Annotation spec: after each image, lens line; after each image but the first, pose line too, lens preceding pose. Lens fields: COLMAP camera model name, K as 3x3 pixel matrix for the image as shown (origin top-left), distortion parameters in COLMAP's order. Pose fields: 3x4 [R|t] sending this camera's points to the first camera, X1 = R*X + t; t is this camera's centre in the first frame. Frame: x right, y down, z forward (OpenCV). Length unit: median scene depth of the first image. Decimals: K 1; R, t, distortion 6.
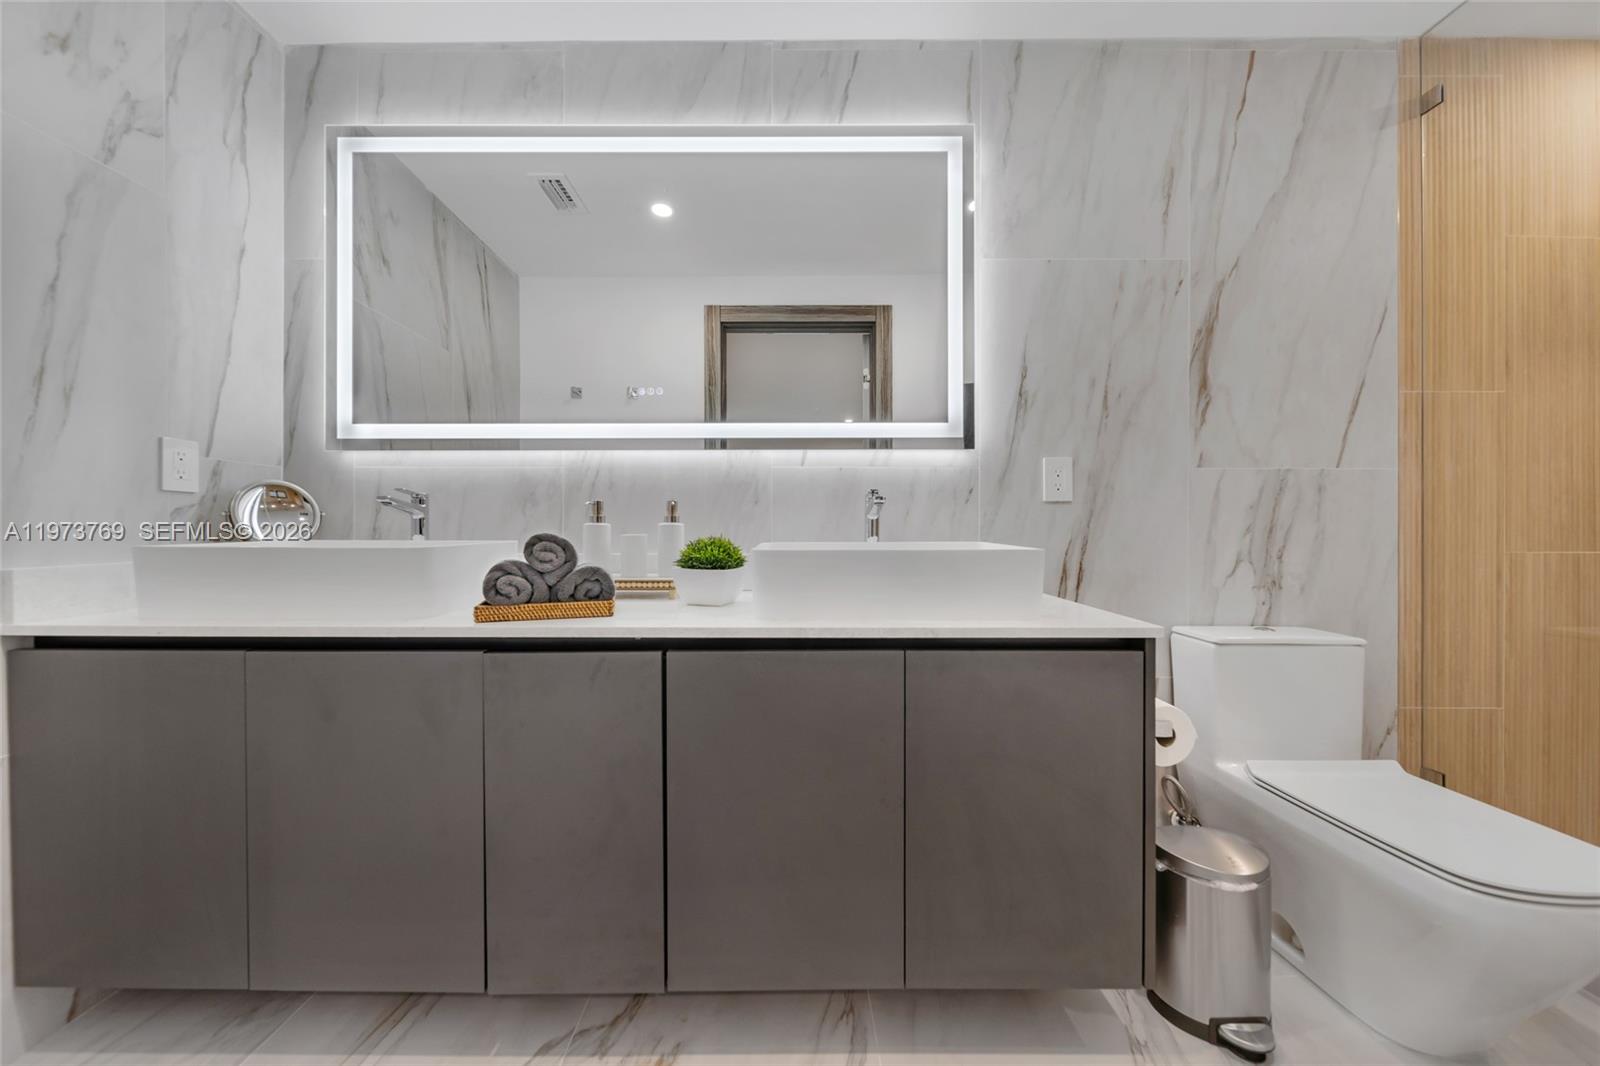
lens RADIAL K [[562.1, 0, 795.3], [0, 562.1, 528.1], [0, 0, 1]] dist [0.016063, -0.001942]
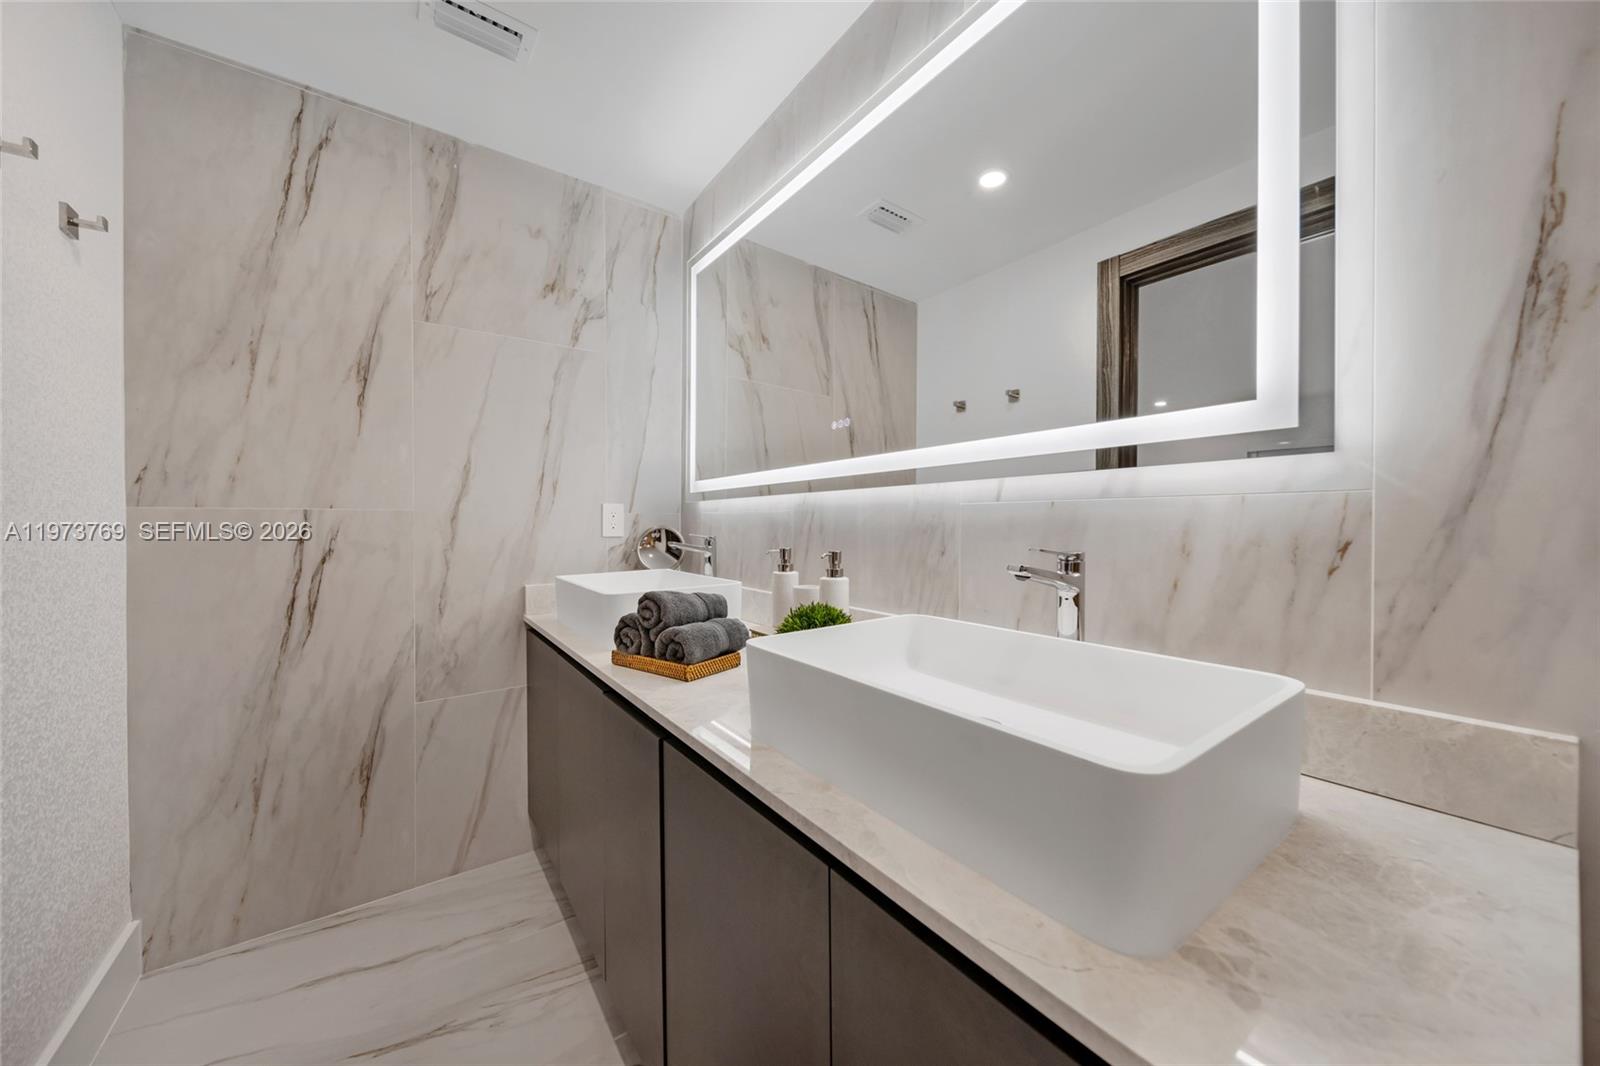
lens RADIAL K [[562.1, 0, 795.3], [0, 562.1, 528.1], [0, 0, 1]] dist [0.016063, -0.001942]
pose [[0.593762, 0.005084, -0.804625, 0.412310], [0.001124, 0.999974, 0.007148, -0.084439], [0.804640, -0.005149, 0.593741, 0.412929]]
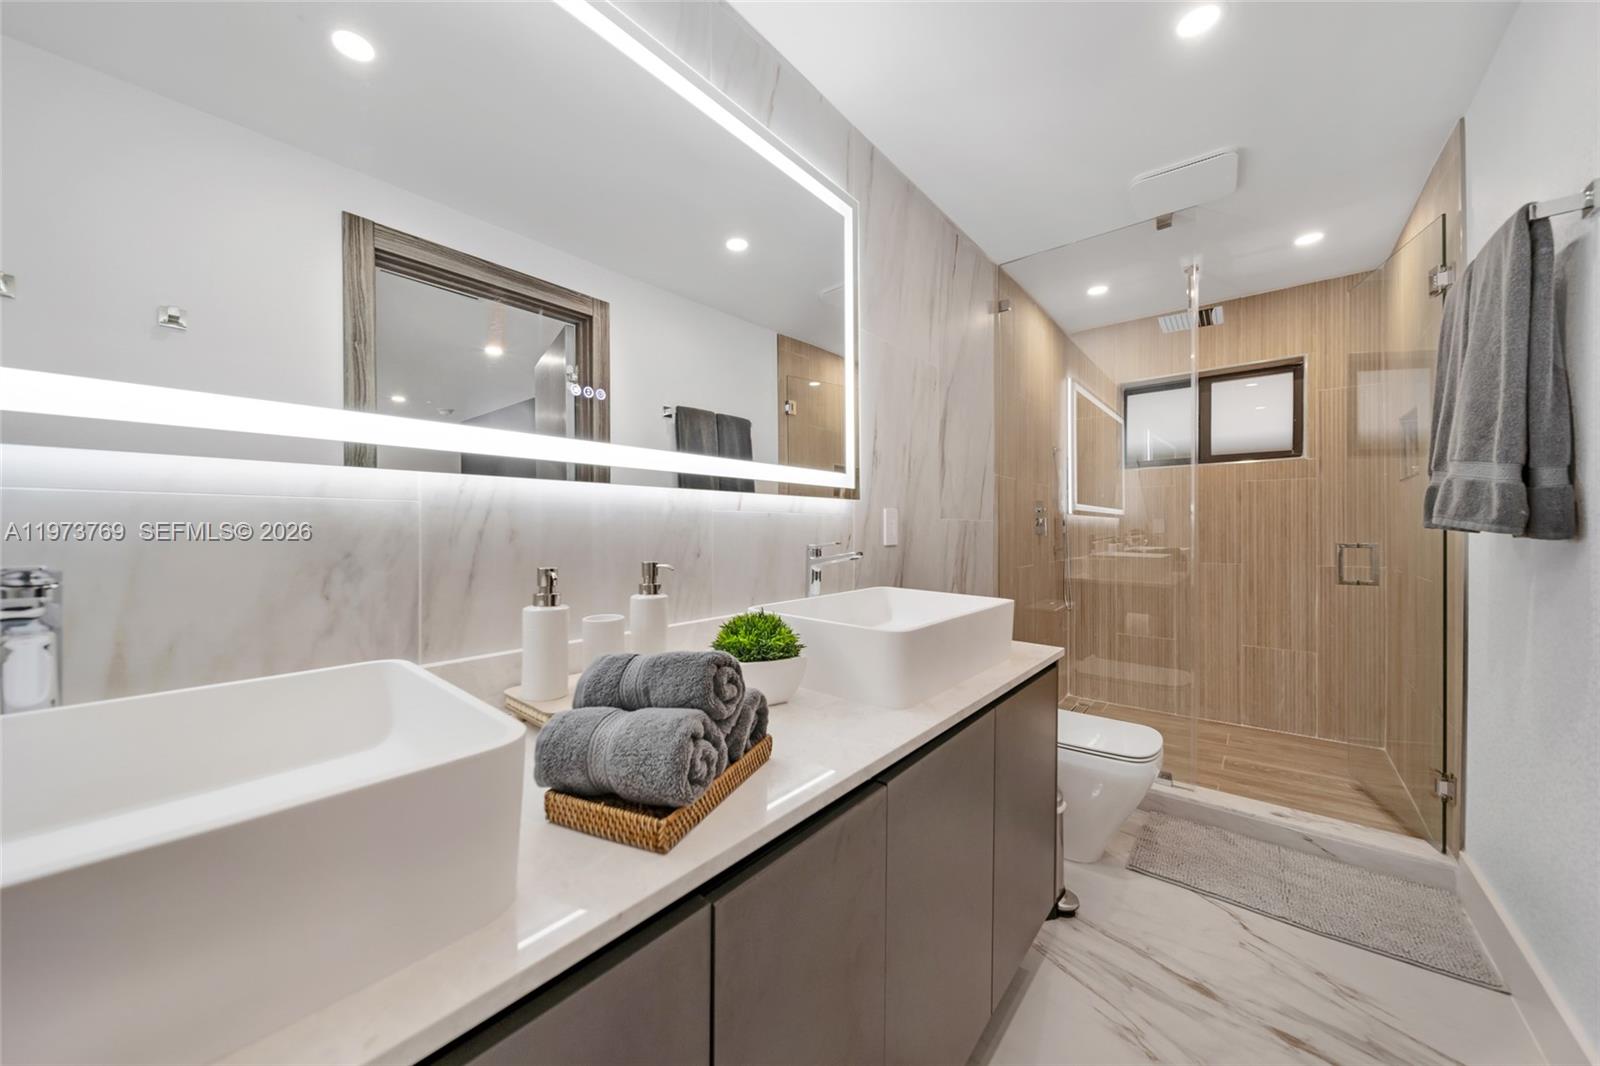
lens RADIAL K [[589.4, 0, 793.0], [0, 589.4, 529.0], [0, 0, 1]] dist [0.015067, -0.002135]
pose [[0.607924, -0.002836, 0.793990, -0.650157], [0.005924, 0.999982, -0.000964, -0.082021], [-0.793973, 0.005290, 0.607929, 0.400593]]
